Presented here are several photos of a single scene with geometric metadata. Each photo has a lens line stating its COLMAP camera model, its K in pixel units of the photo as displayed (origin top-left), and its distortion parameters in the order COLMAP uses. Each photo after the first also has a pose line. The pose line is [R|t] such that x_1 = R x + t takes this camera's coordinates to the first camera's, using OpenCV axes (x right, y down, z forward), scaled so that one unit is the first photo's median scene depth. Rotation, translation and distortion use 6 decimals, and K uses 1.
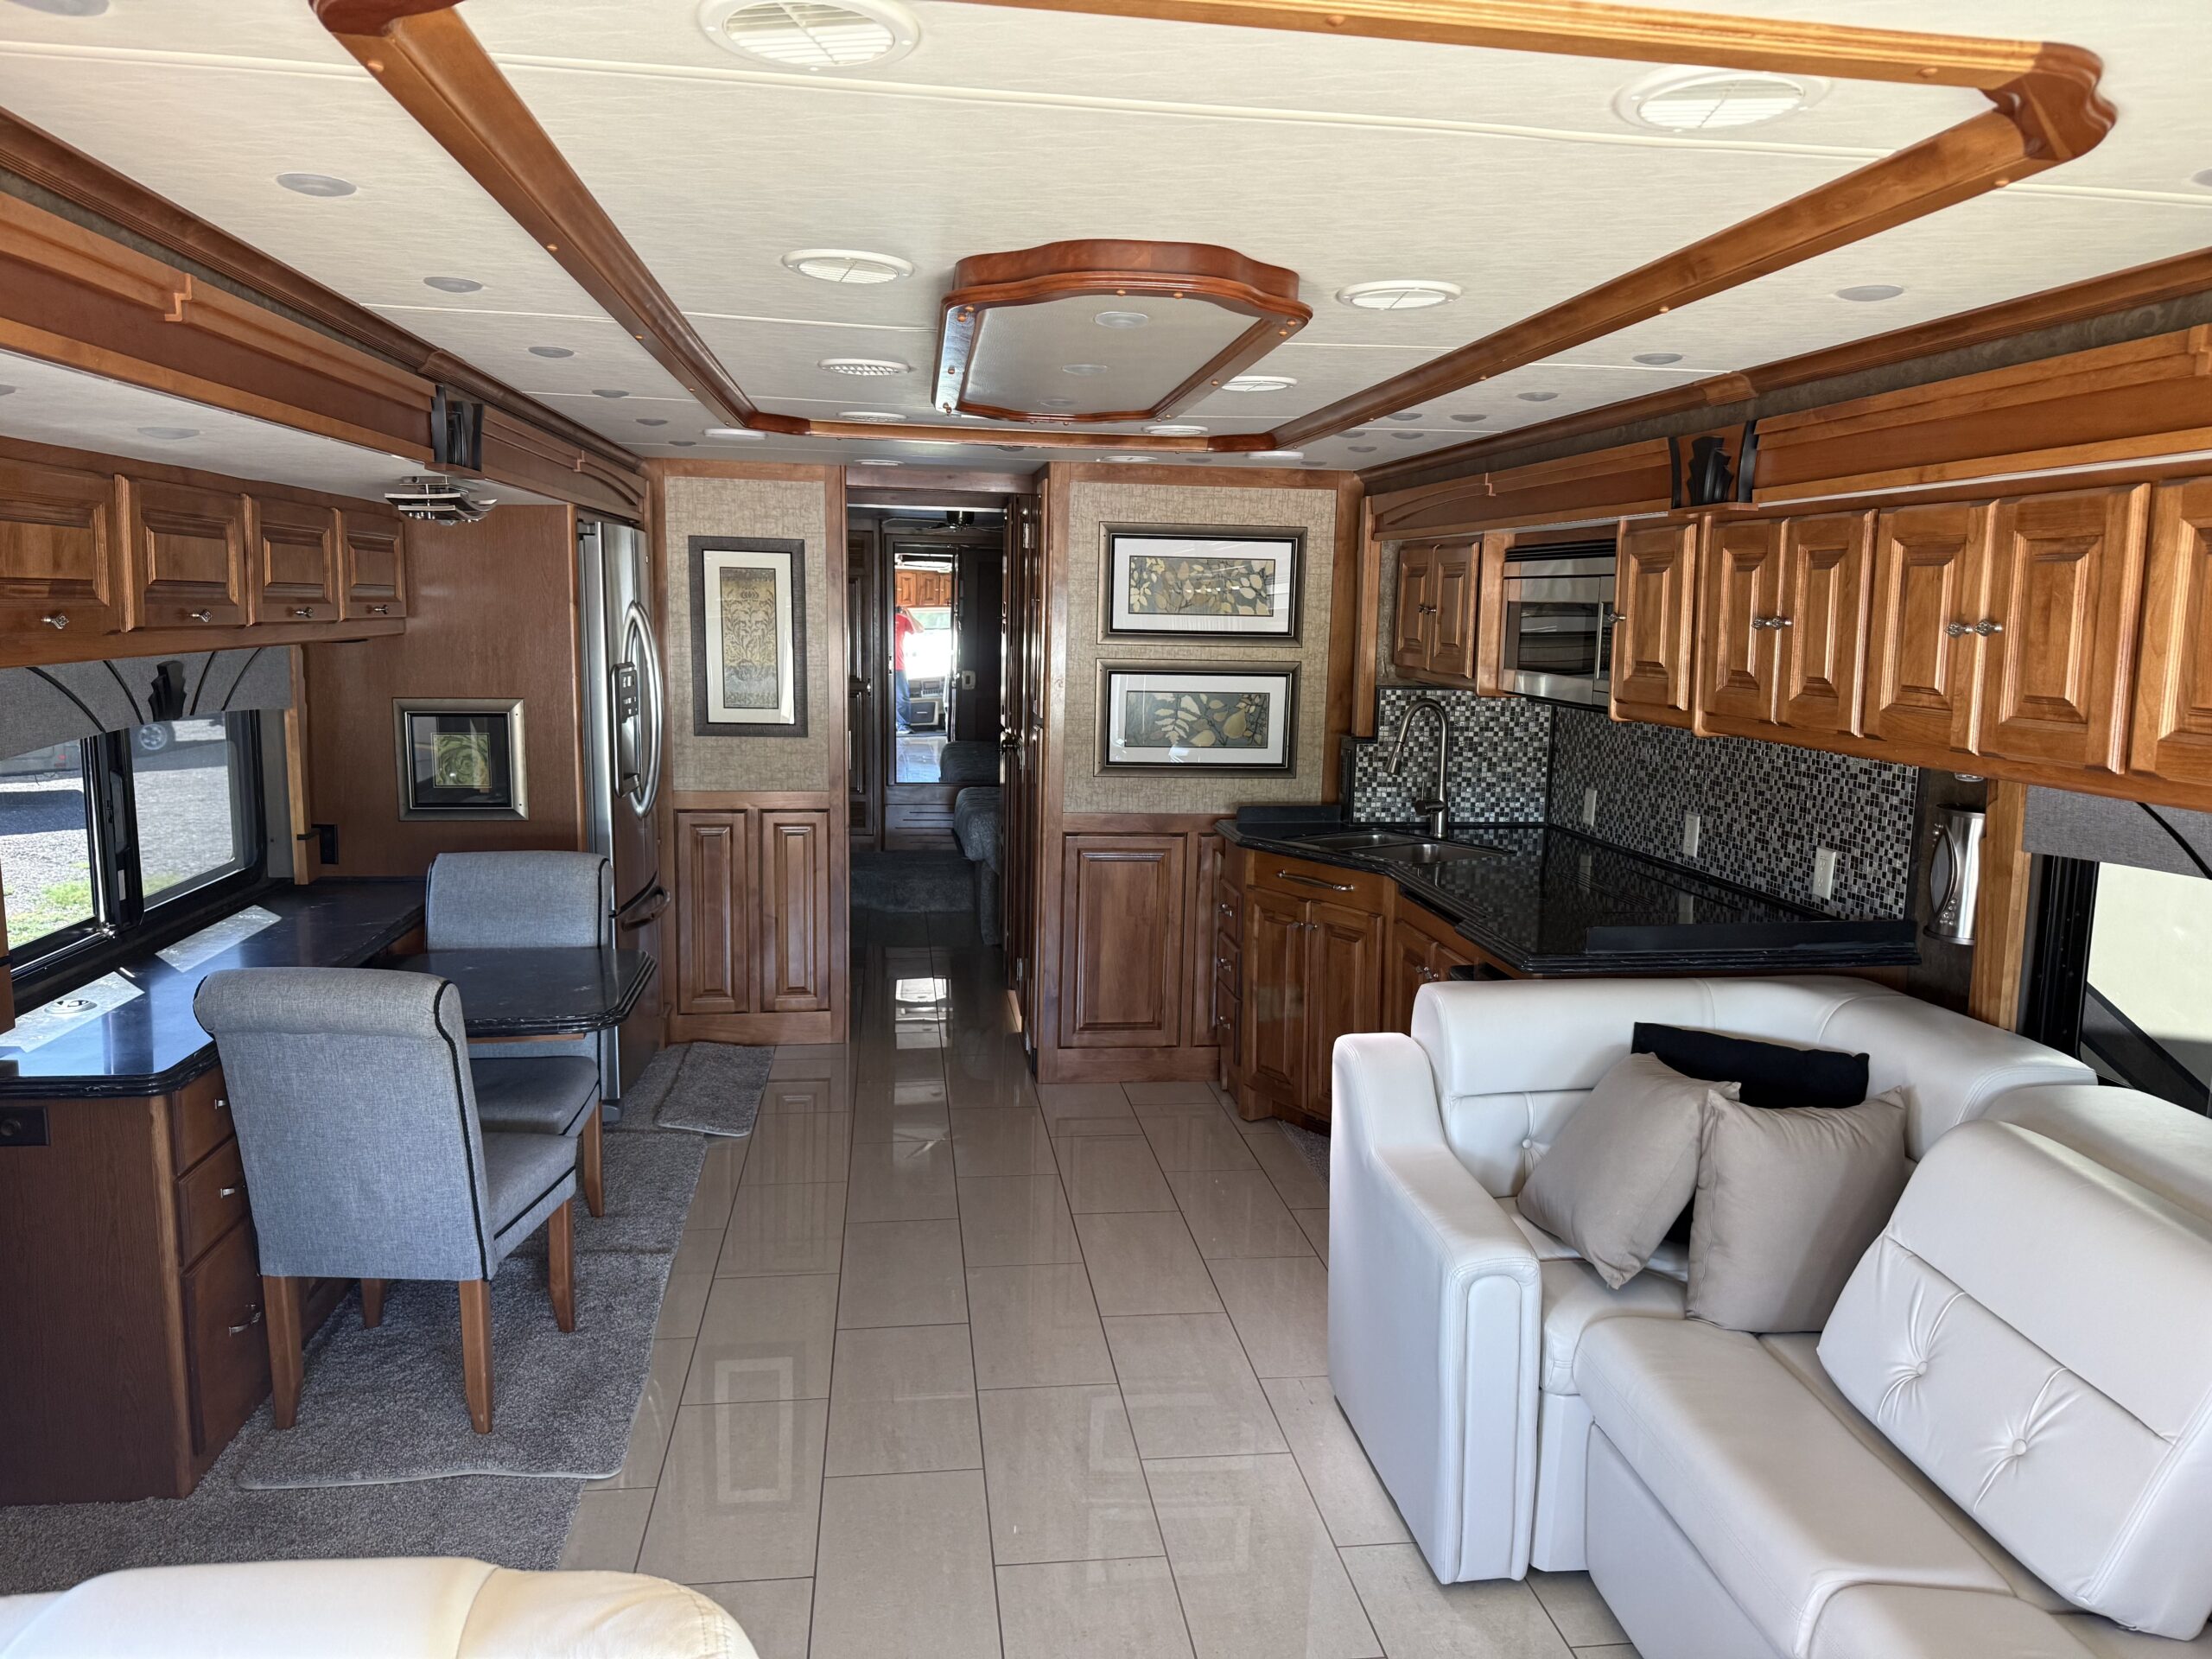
lens RADIAL K [[1534.4, 0, 1068.1], [0, 1534.4, 834.8], [0, 0, 1]] dist [0.099754, -0.223613]
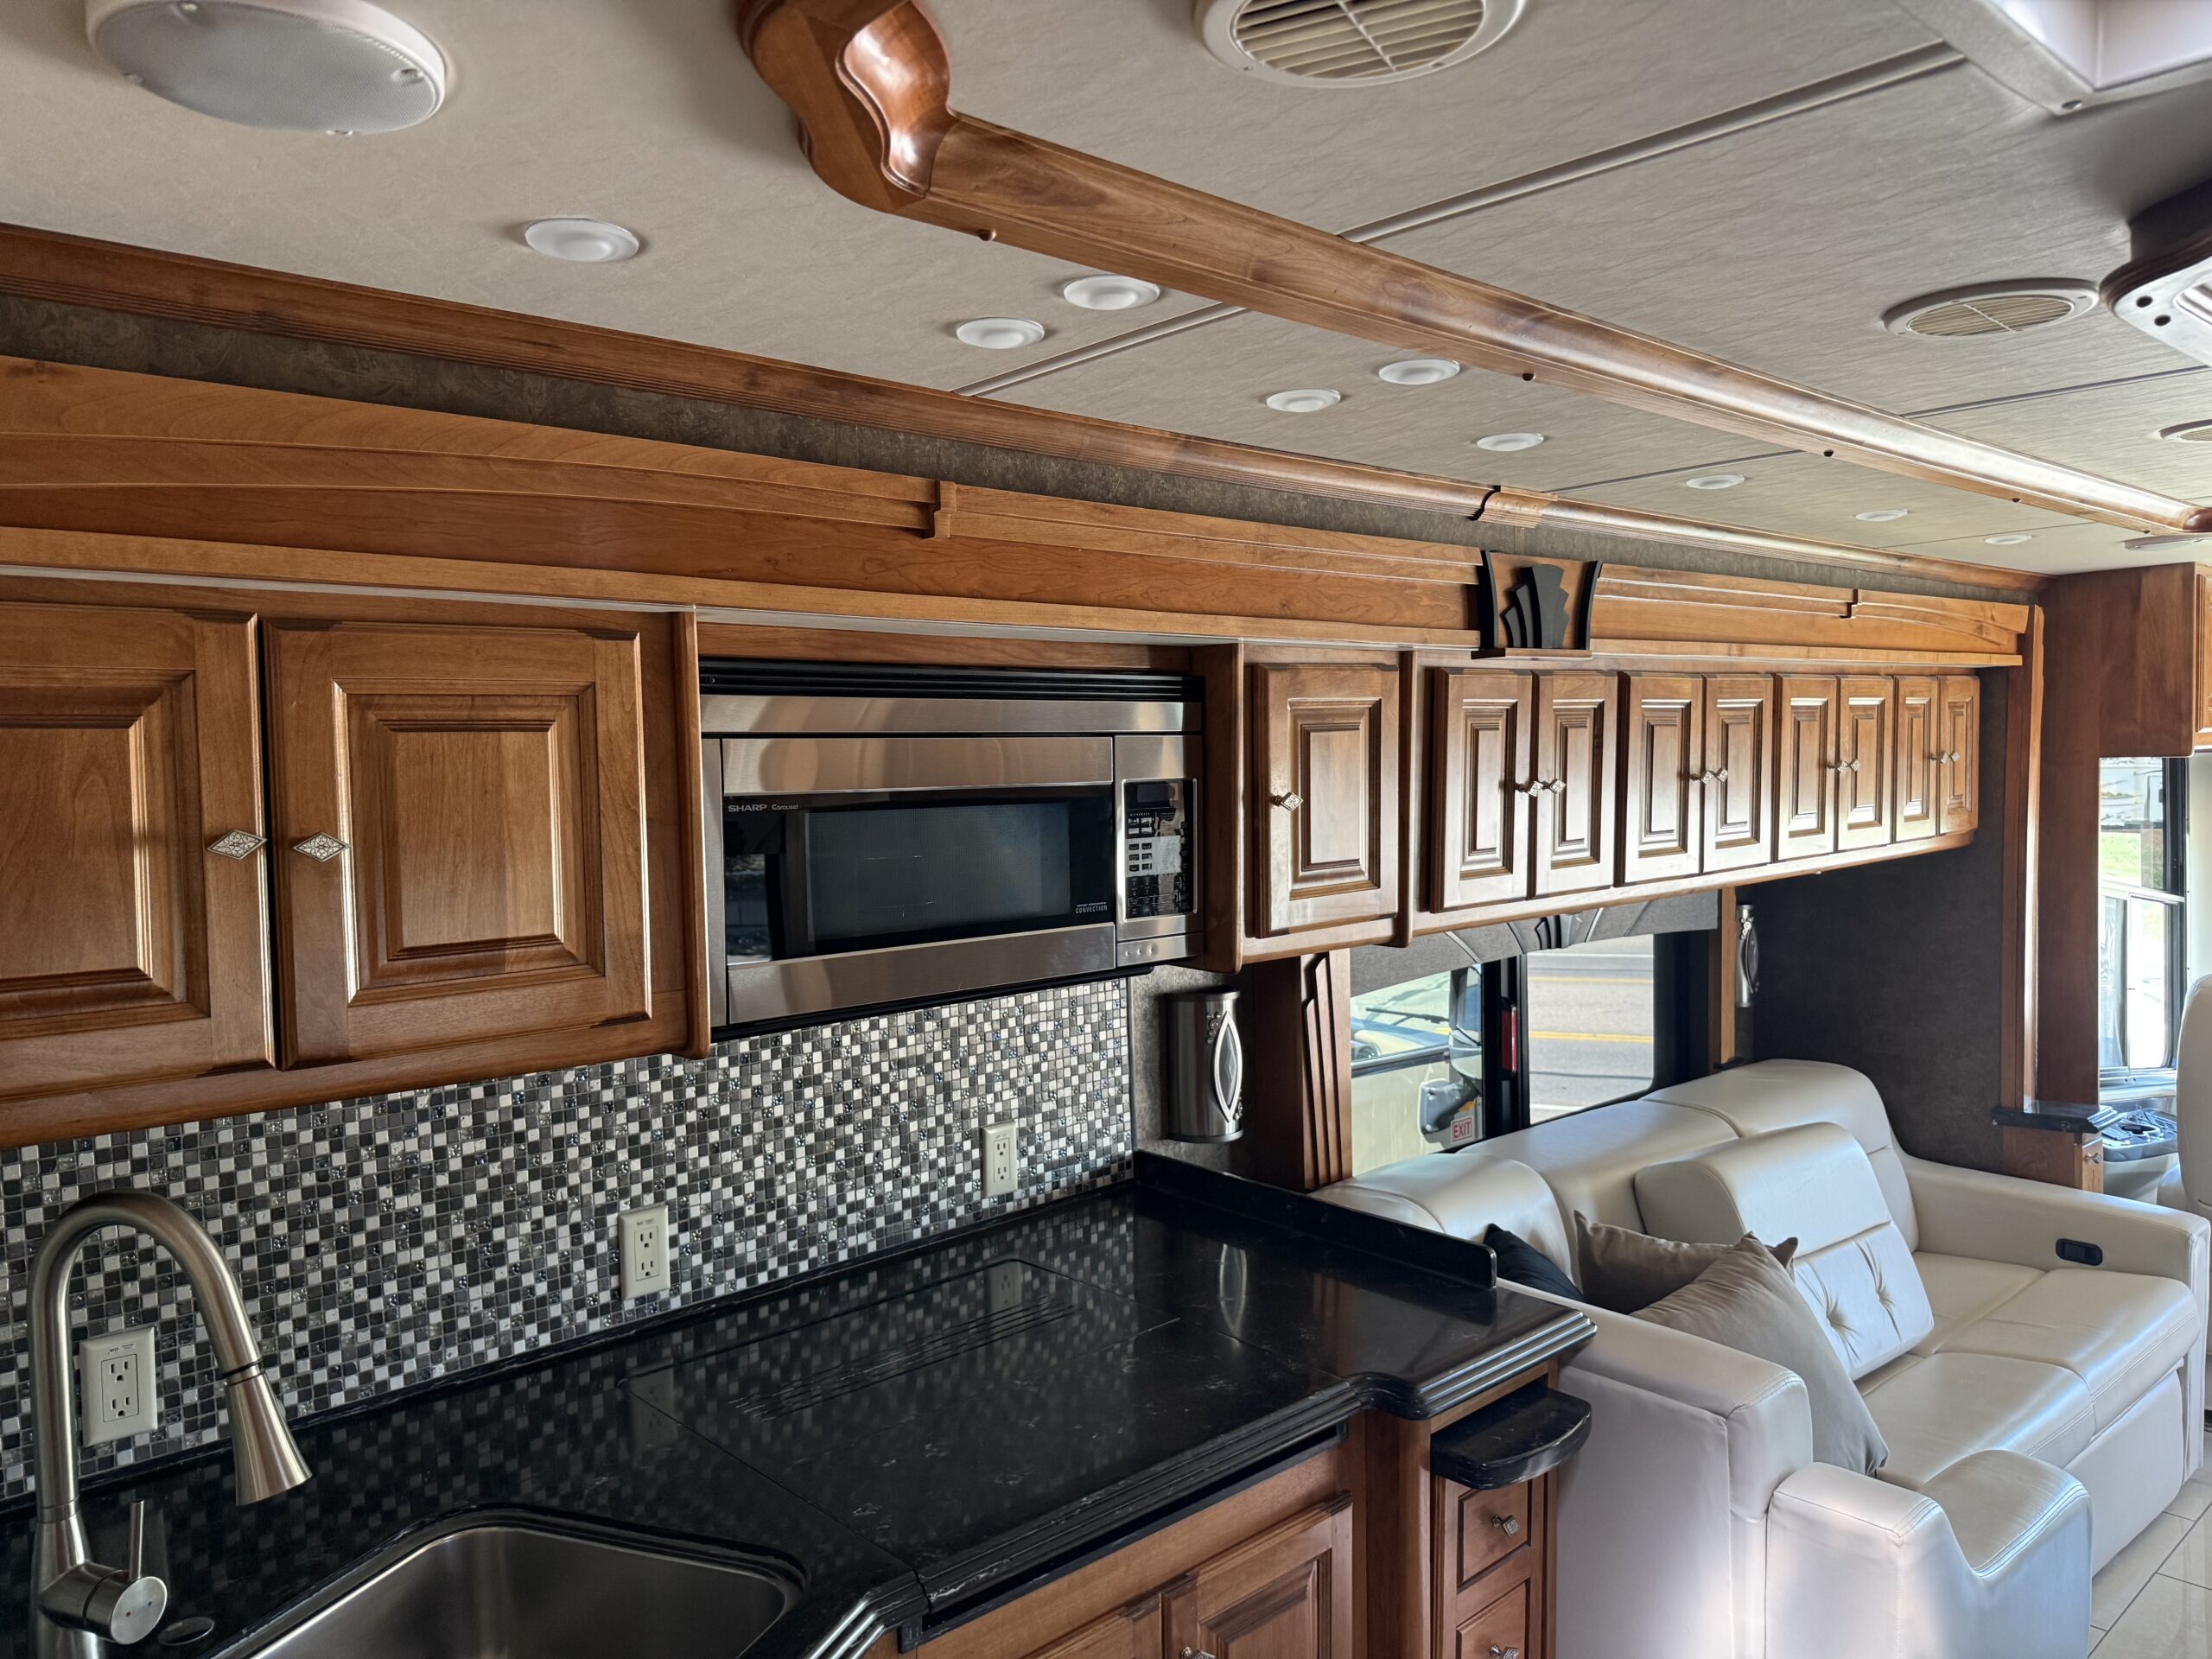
lens RADIAL K [[1543.6, 0, 1168.1], [0, 1543.6, 791.0], [0, 0, 1]] dist [-0.003300, -0.045847]
pose [[-0.624316, -0.025337, 0.780761, -0.085528], [0.125667, 0.983199, 0.132392, -0.202903], [-0.770998, 0.180770, -0.610643, 1.238021]]
